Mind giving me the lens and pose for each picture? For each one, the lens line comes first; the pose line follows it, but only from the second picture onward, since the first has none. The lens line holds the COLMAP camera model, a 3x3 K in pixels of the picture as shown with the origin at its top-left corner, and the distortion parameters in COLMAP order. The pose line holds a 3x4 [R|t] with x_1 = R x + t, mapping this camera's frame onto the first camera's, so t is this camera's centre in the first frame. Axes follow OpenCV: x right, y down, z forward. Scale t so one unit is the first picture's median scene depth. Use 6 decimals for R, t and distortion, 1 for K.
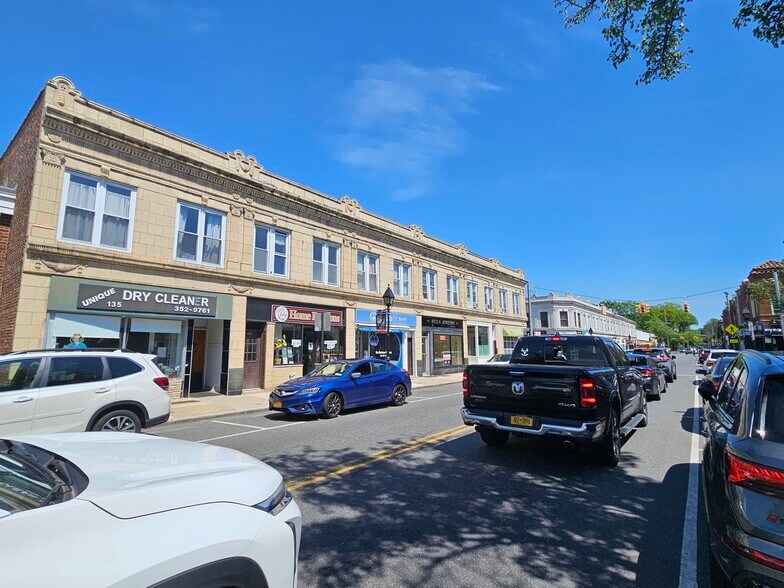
lens RADIAL K [[407.3, 0, 387.0], [0, 407.3, 284.5], [0, 0, 1]] dist [0.003398, 0.001680]
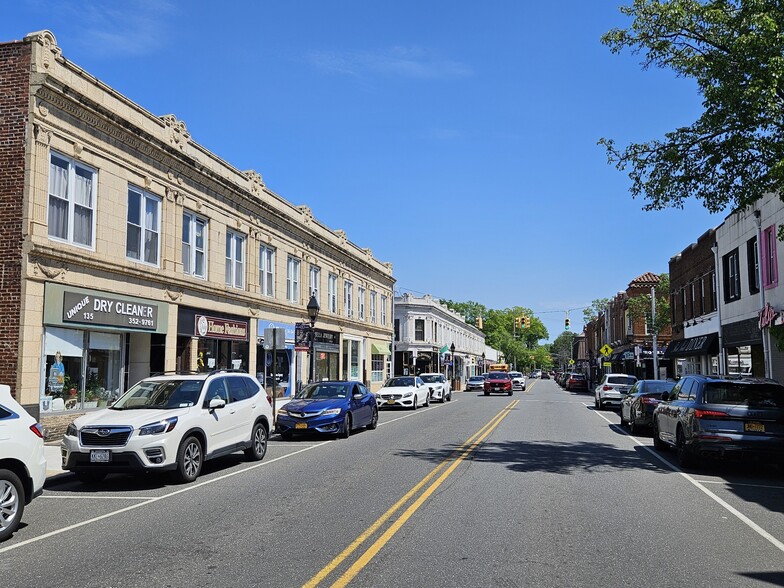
lens RADIAL K [[735.4, 0, 391.9], [0, 735.4, 297.8], [0, 0, 1]] dist [0.102117, 0.000000]
pose [[0.899605, 0.050578, 0.433766, -0.575502], [-0.076002, 0.996245, 0.041458, -0.072640], [-0.430041, -0.070263, 0.900071, -0.465149]]
